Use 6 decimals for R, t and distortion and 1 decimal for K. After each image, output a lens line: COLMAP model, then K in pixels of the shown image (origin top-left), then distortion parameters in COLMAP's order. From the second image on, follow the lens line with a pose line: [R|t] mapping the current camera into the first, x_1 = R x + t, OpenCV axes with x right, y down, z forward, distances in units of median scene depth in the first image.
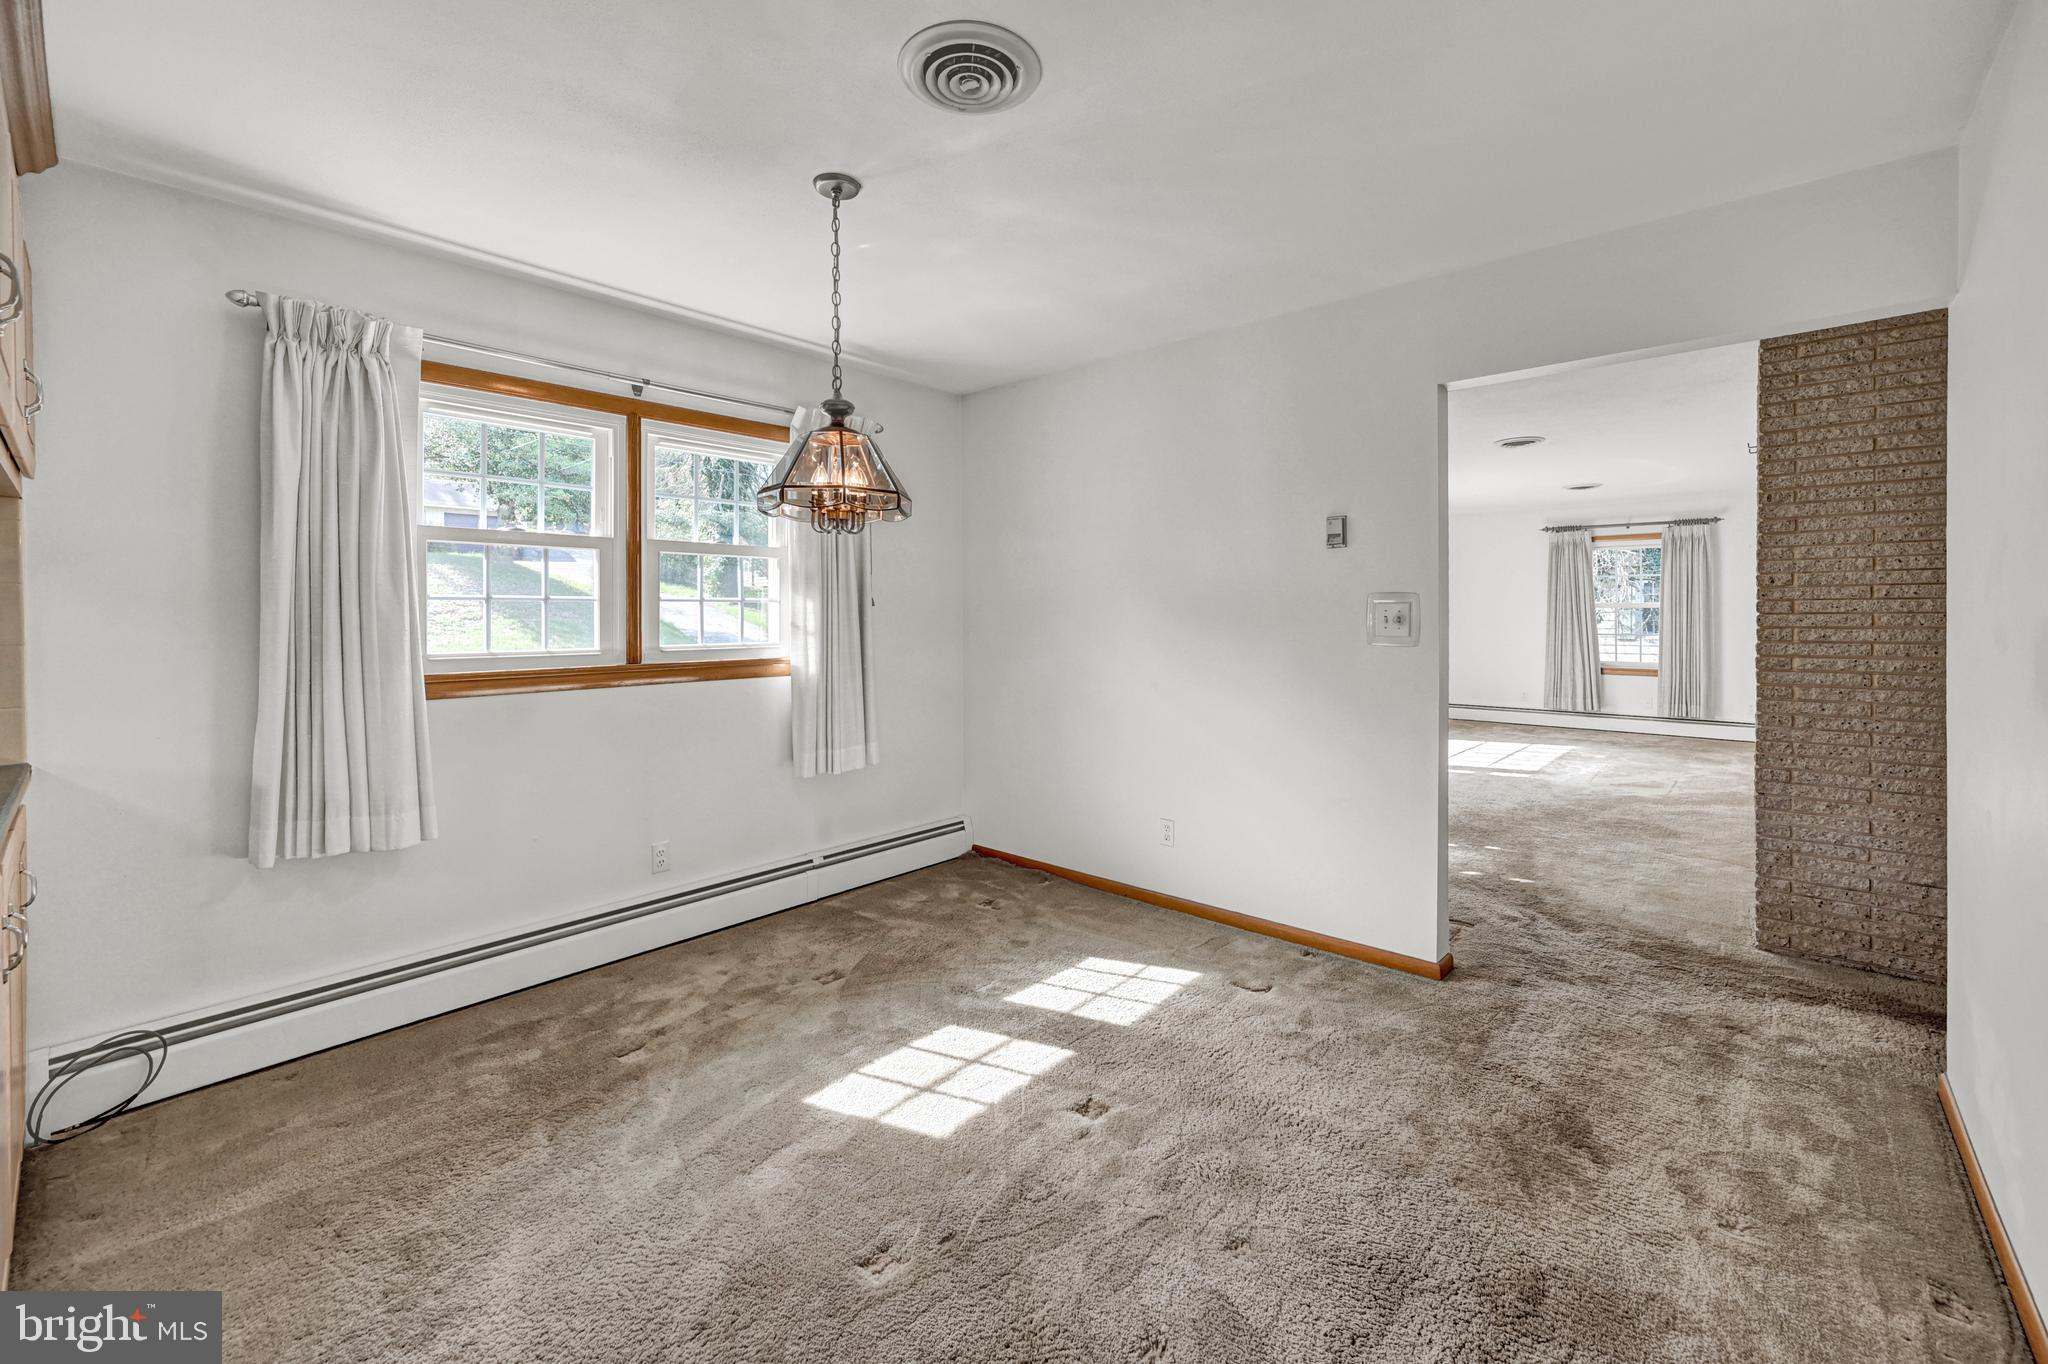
lens RADIAL K [[826.4, 0, 1027.5], [0, 826.4, 617.7], [0, 0, 1]] dist [0.000826, -0.000034]
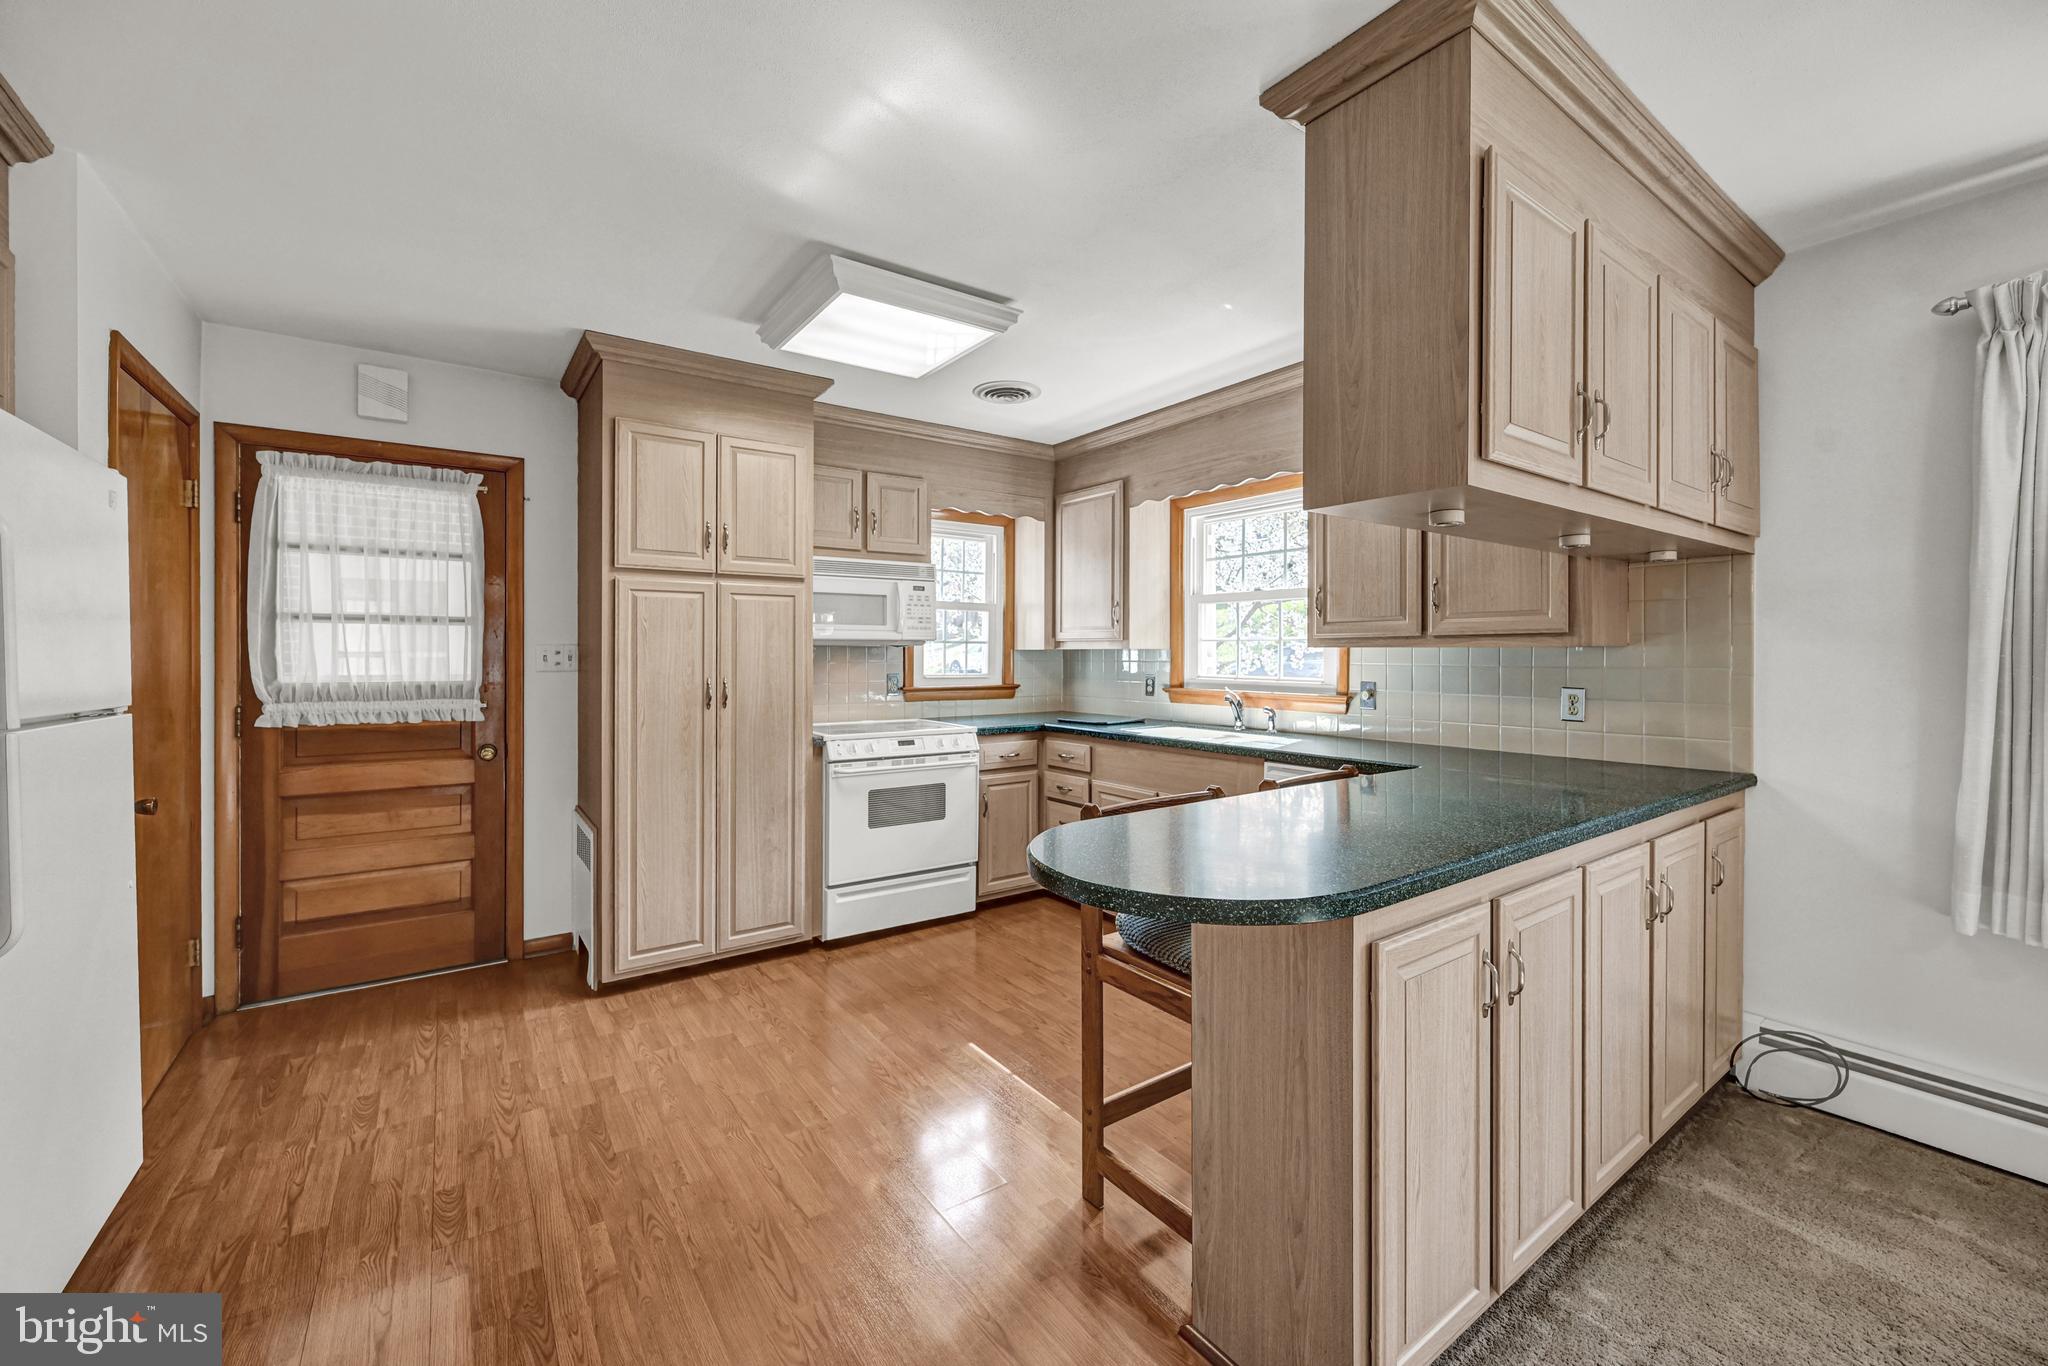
lens RADIAL K [[819.2, 0, 1021.8], [0, 819.2, 651.4], [0, 0, 1]] dist [-0.000346, 0.000184]
pose [[-0.218267, 0.002904, -0.975885, 0.126873], [-0.004241, 0.999983, 0.003925, -0.001757], [0.975880, 0.004995, -0.218251, 0.151083]]
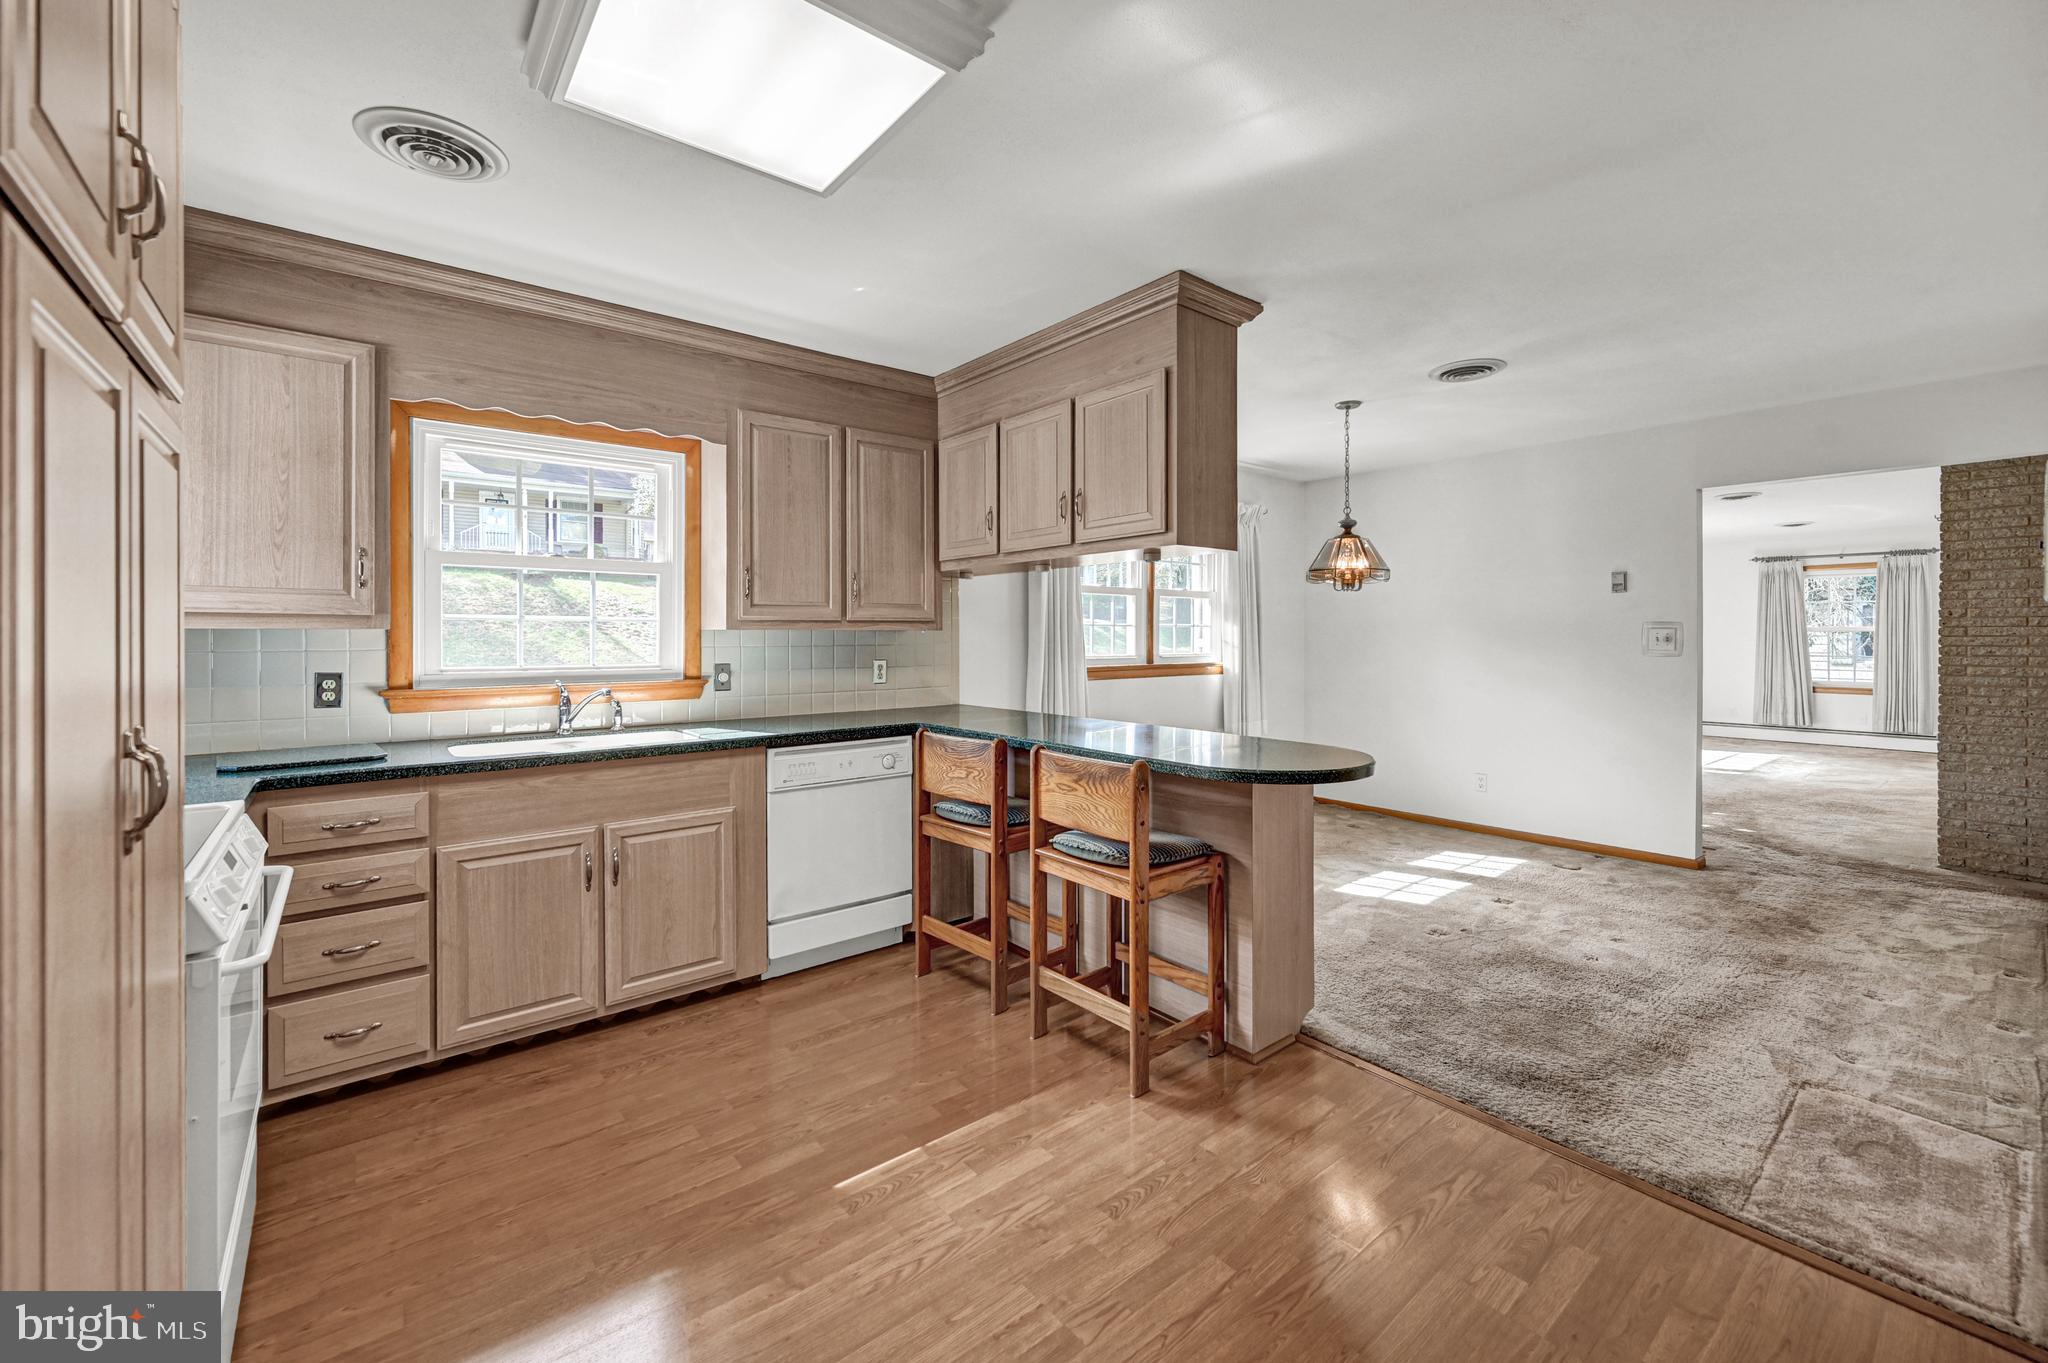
lens RADIAL K [[817.7, 0, 1019.3], [0, 817.7, 635.8], [0, 0, 1]] dist [-0.000177, 0.000129]
pose [[0.986789, 0.003200, -0.161977, -0.484306], [-0.003917, 0.999984, -0.004108, 0.006501], [0.161961, 0.004688, 0.986786, -0.687204]]
